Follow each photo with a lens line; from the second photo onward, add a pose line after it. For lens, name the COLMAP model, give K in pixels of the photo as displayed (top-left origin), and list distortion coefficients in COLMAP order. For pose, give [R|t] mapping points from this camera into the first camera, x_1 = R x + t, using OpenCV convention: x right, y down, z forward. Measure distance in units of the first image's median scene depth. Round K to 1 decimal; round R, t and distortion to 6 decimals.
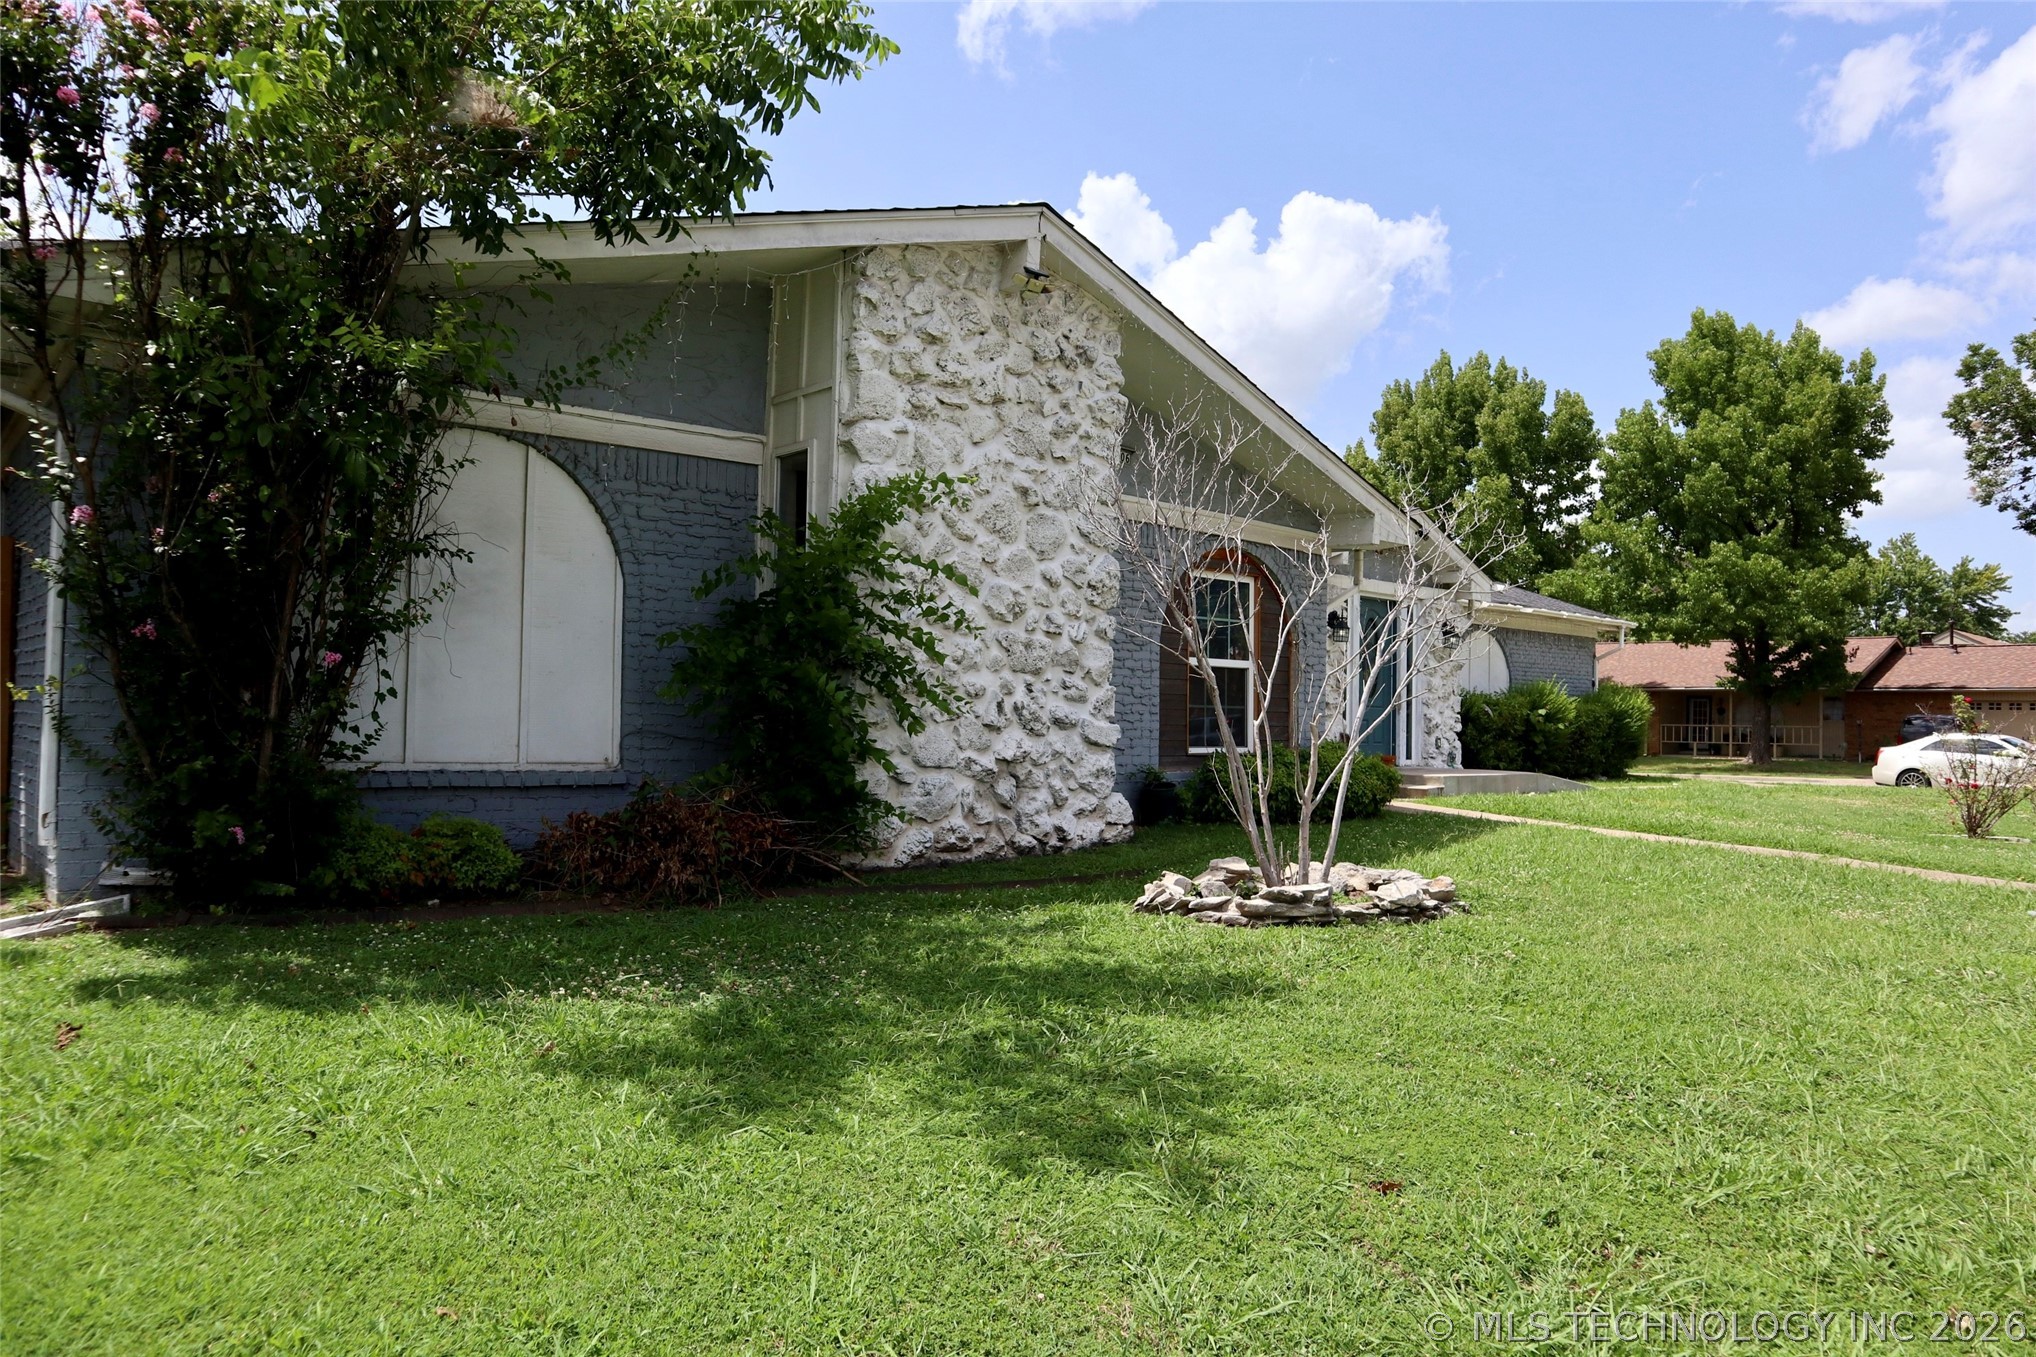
lens RADIAL K [[1403.5, 0, 980.4], [0, 1403.5, 658.9], [0, 0, 1]] dist [-0.097608, 0.064962]
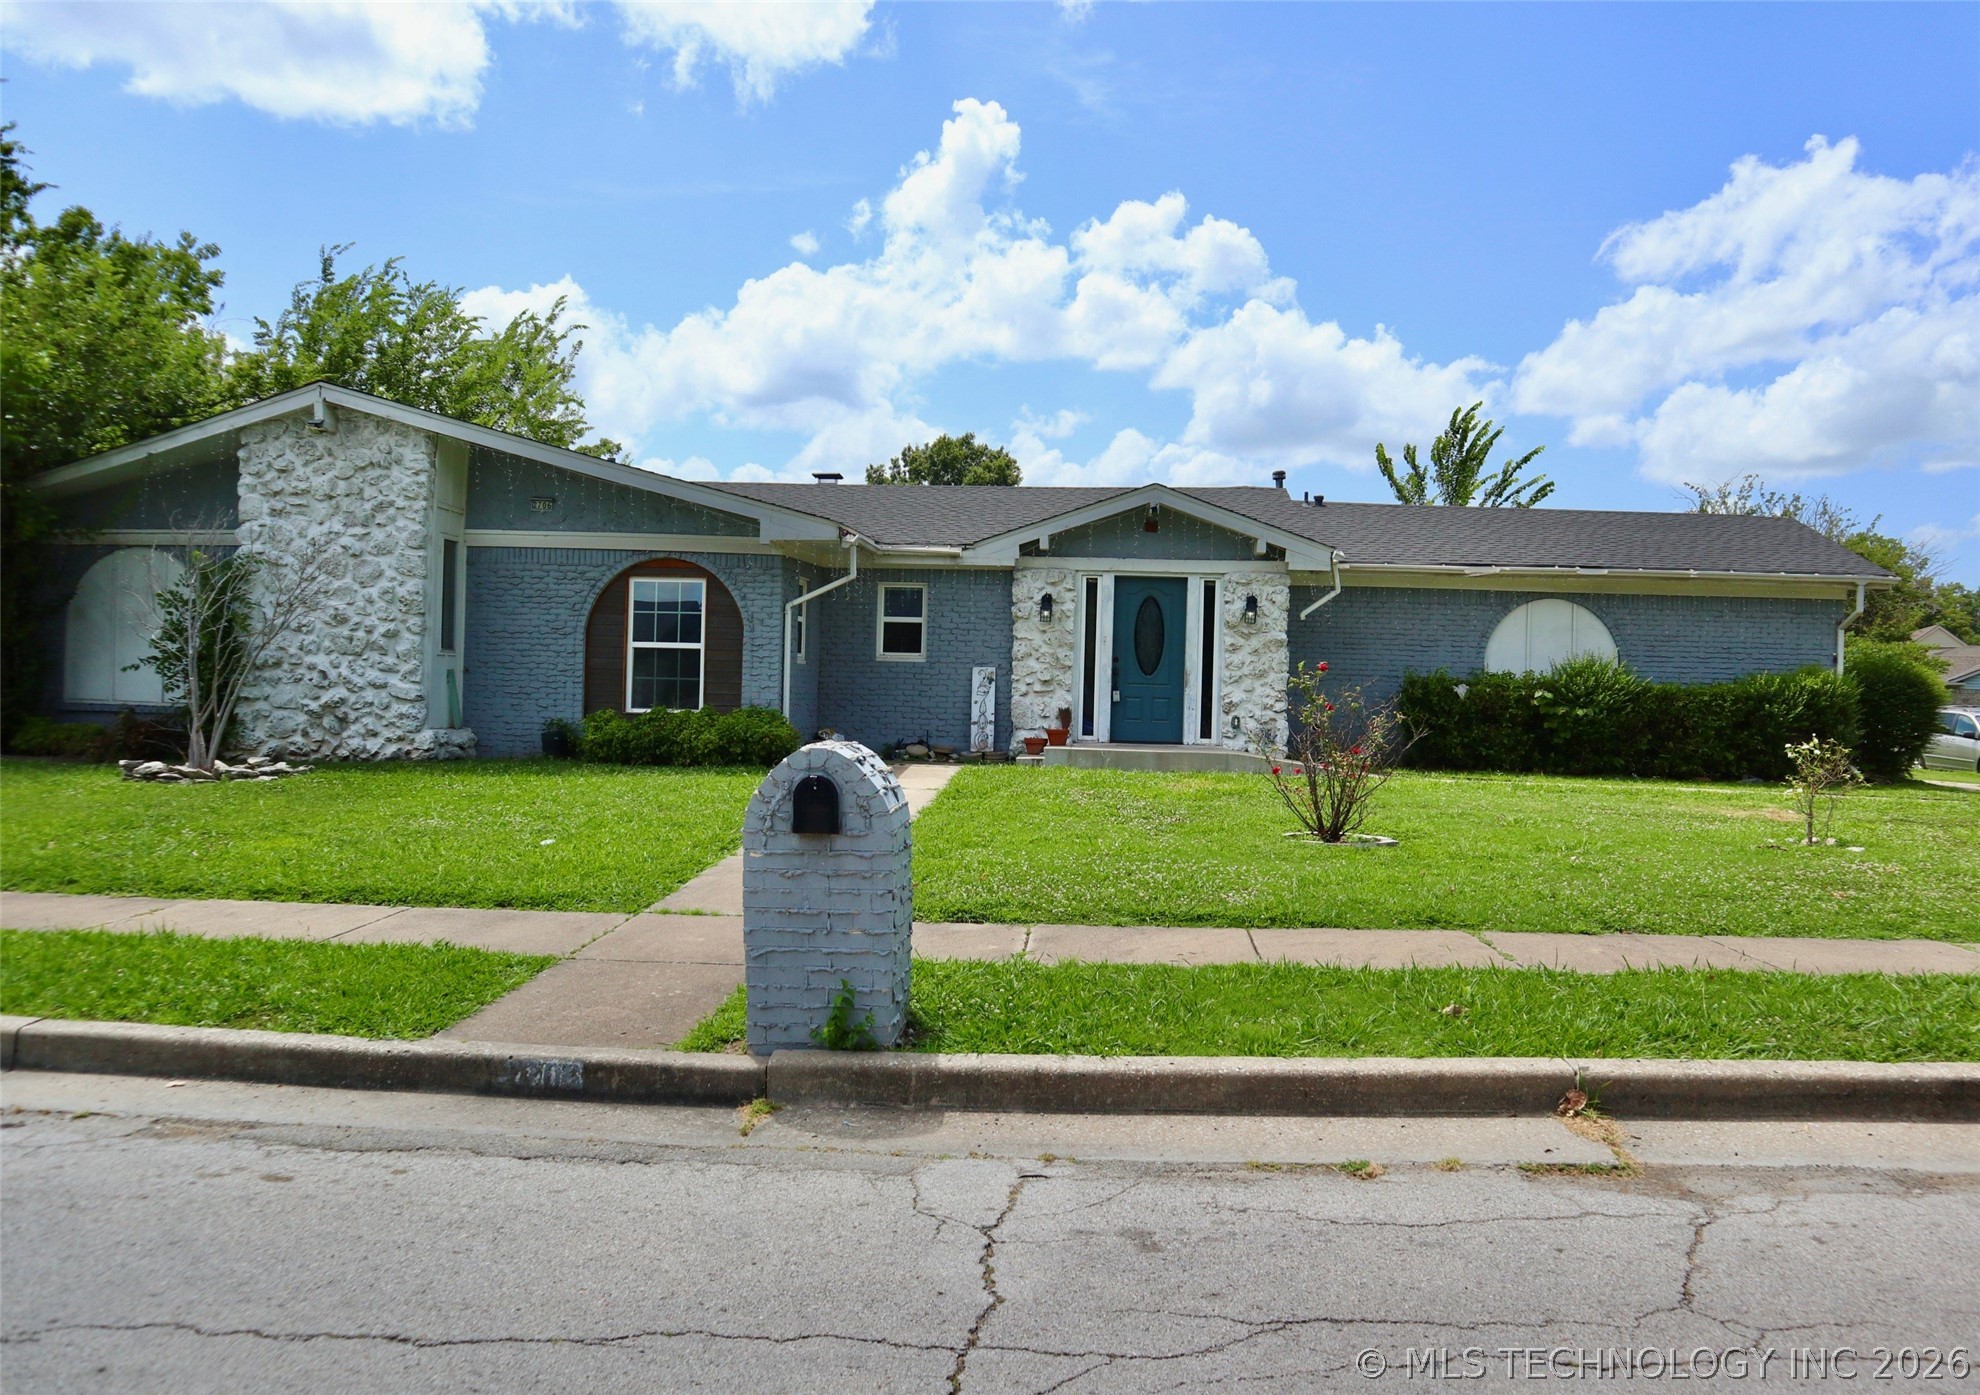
lens RADIAL K [[1473.7, 0, 990.0], [0, 1473.7, 697.5], [0, 0, 1]] dist [-0.077547, 0.001775]
pose [[0.701903, 0.003882, -0.712262, 0.412217], [0.016575, 0.999625, 0.021783, 0.008093], [0.712080, -0.027096, 0.701576, 0.071866]]
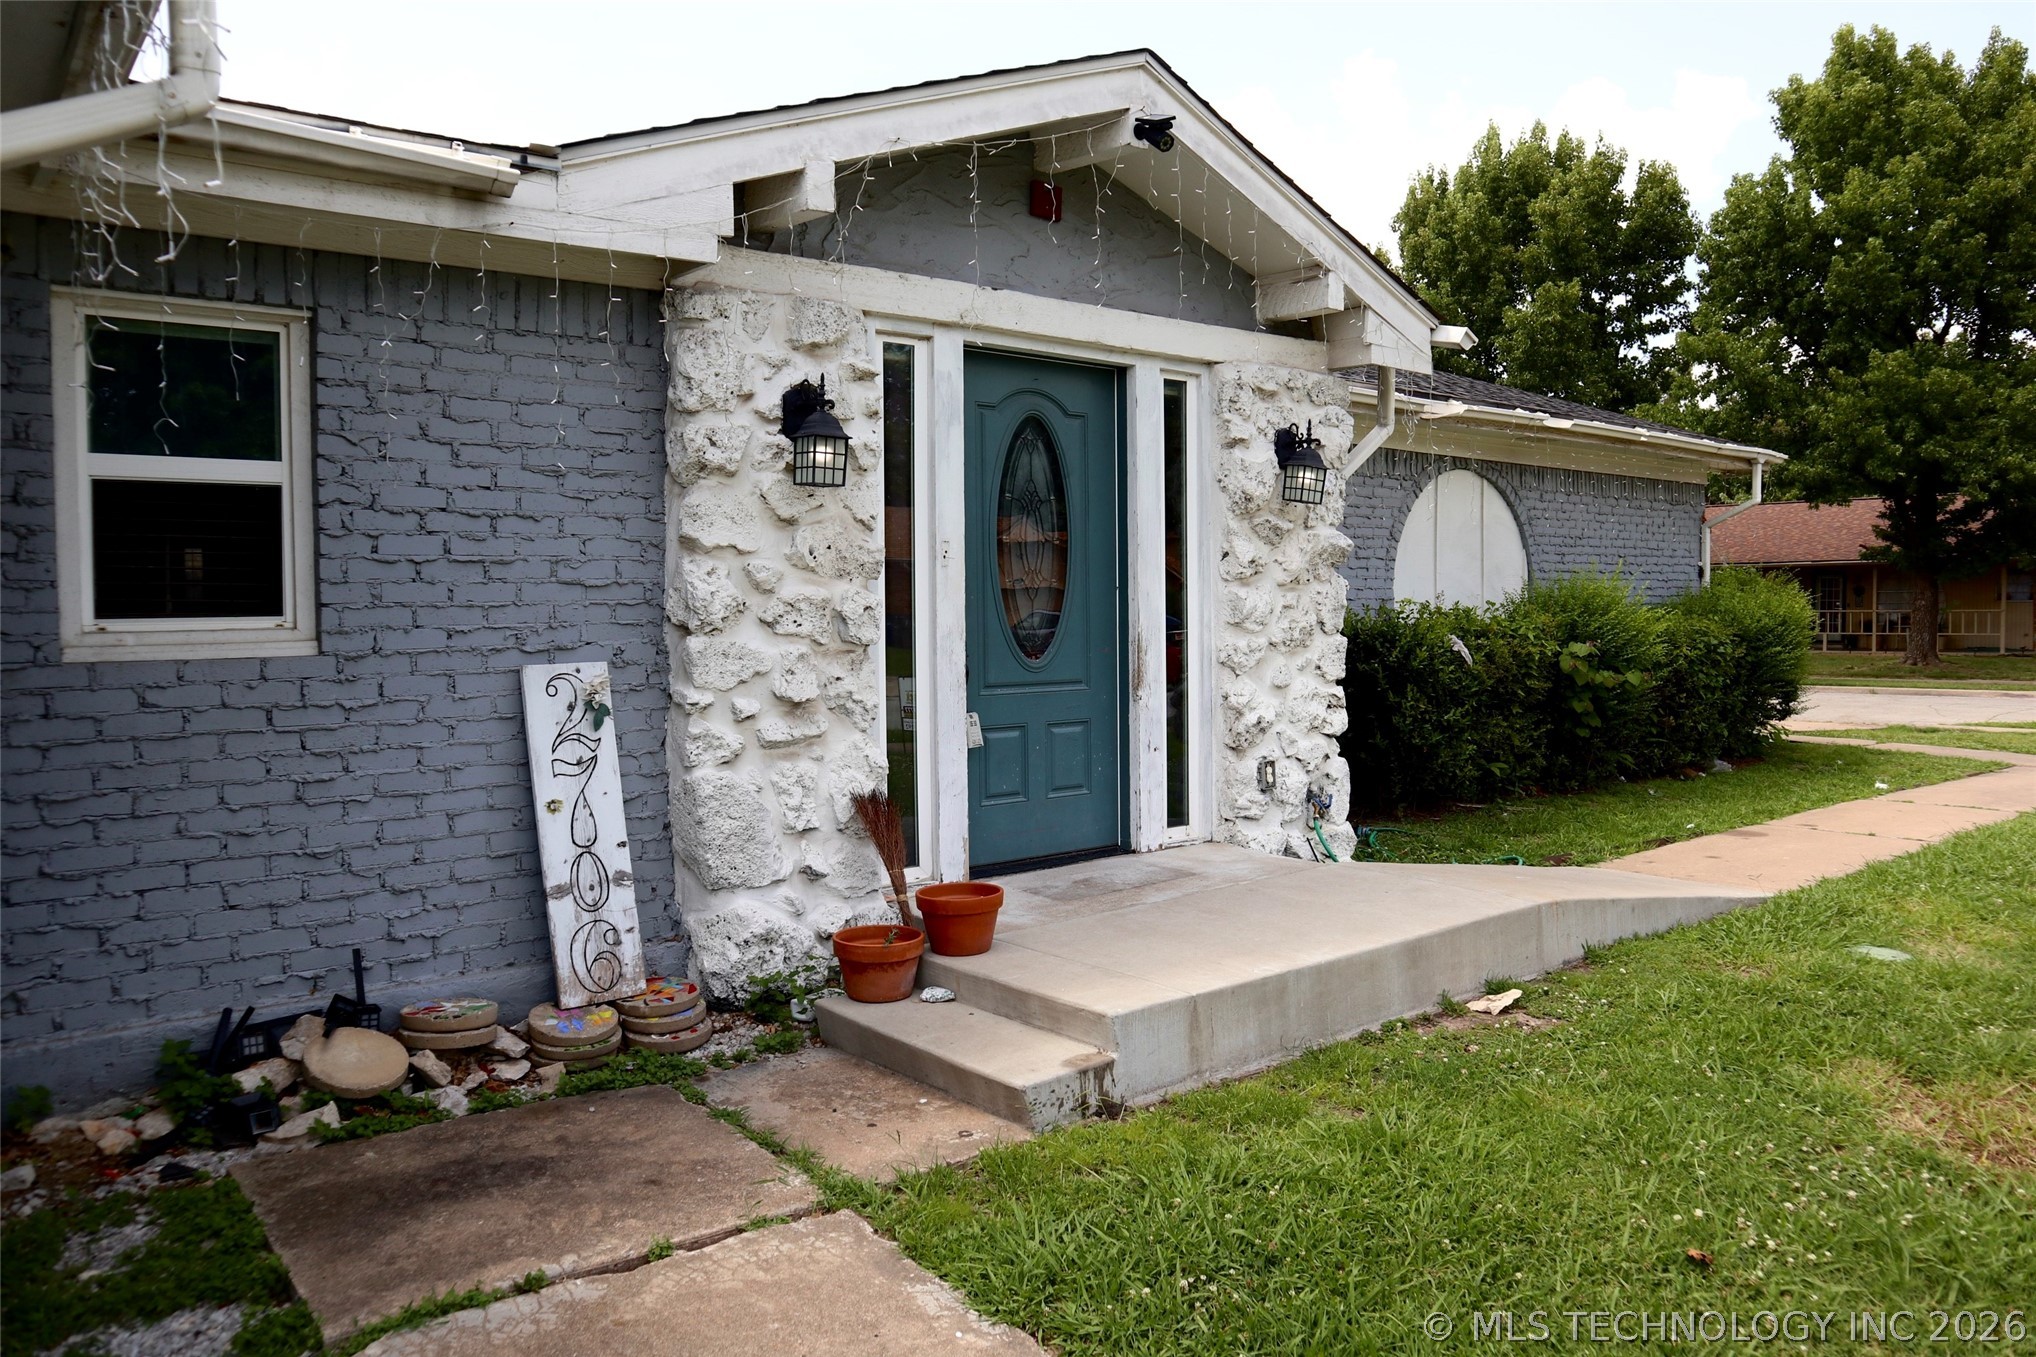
lens RADIAL K [[1403.5, 0, 980.4], [0, 1403.5, 658.9], [0, 0, 1]] dist [-0.097608, 0.064962]
pose [[0.998238, -0.024814, -0.053891, 0.122012], [0.029139, 0.996286, 0.081022, 0.000273], [0.051681, -0.082450, 0.995254, 0.285351]]
